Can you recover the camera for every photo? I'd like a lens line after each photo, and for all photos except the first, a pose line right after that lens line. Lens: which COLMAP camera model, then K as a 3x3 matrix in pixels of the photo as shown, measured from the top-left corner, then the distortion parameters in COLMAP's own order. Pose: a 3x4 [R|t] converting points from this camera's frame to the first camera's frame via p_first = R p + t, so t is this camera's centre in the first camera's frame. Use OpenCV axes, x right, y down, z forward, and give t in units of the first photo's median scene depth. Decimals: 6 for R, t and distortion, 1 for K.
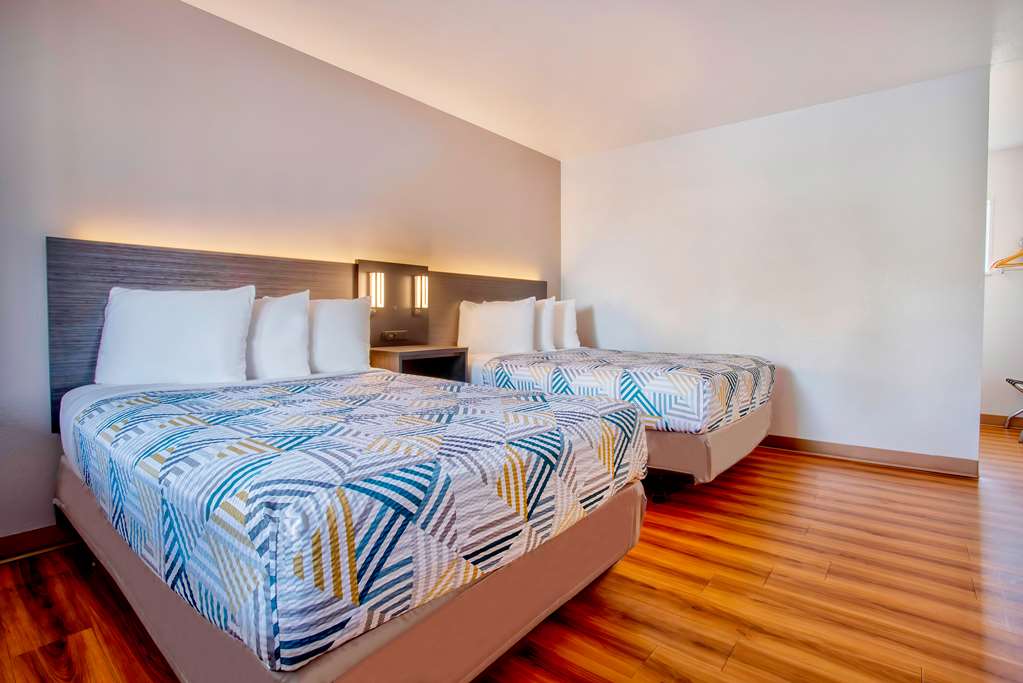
lens RADIAL K [[505.8, 0, 511.5], [0, 505.8, 341.5], [0, 0, 1]] dist [-0.046148, 0.008367]
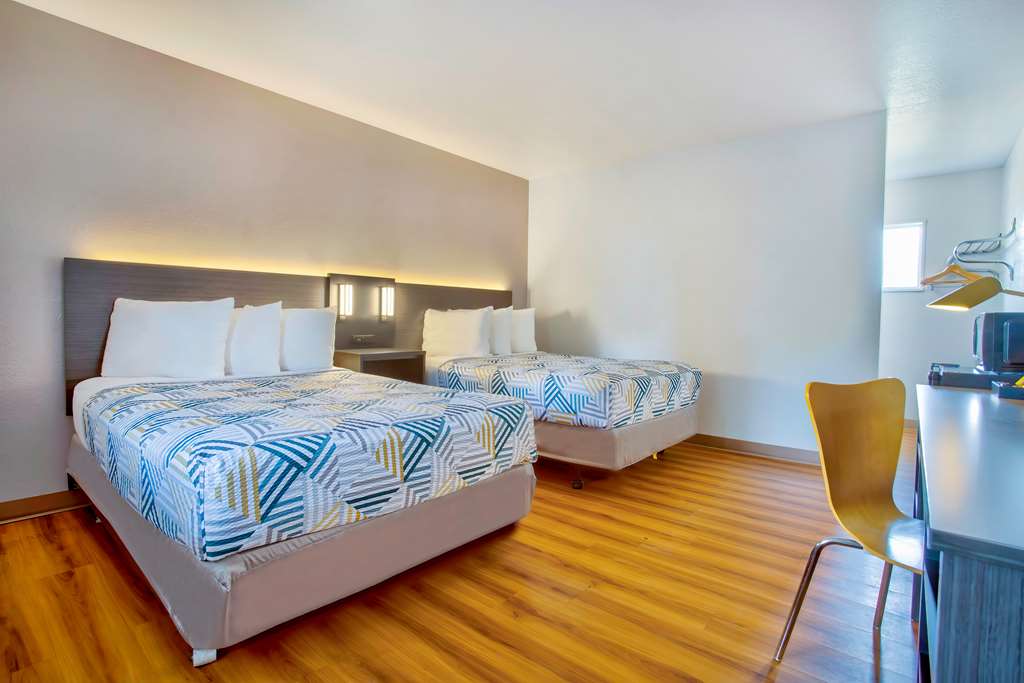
lens RADIAL K [[505.3, 0, 512.0], [0, 505.3, 341.5], [0, 0, 1]] dist [-0.044074, 0.001522]
pose [[0.999746, 0.018394, -0.013024, 0.217560], [-0.018436, 0.999825, -0.003076, -0.017901], [0.012965, 0.003315, 0.999910, -0.237776]]
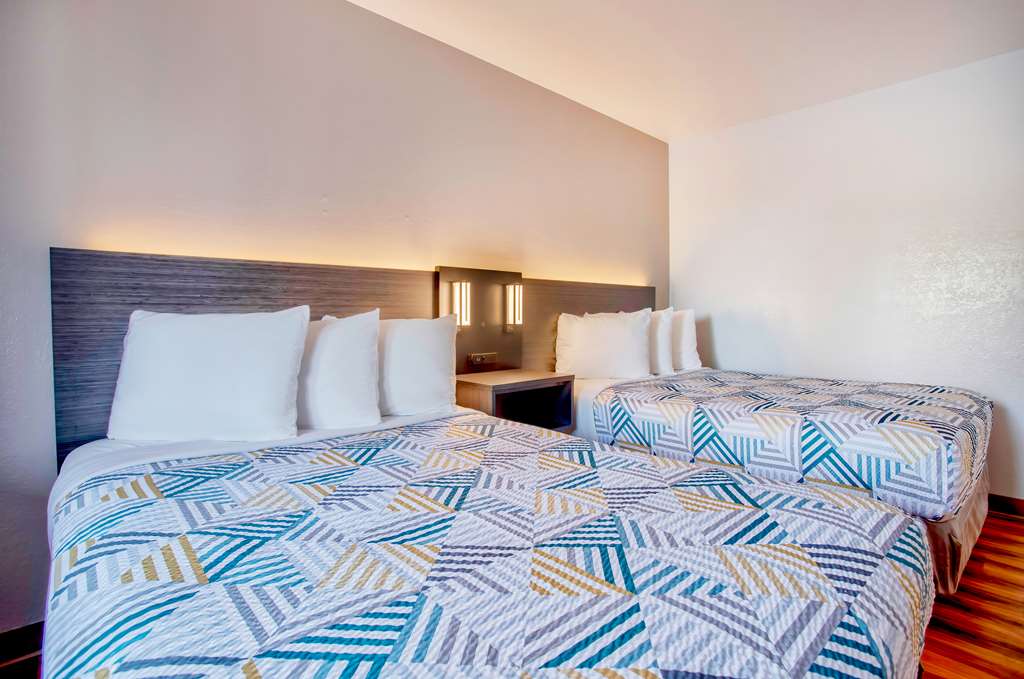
lens RADIAL K [[505.3, 0, 512.0], [0, 505.3, 339.5], [0, 0, 1]] dist [-0.044074, 0.001522]
pose [[0.991352, 0.001335, -0.131223, -0.140153], [-0.001625, 0.999996, -0.002100, -0.074609], [0.131219, 0.002295, 0.991351, 0.364105]]
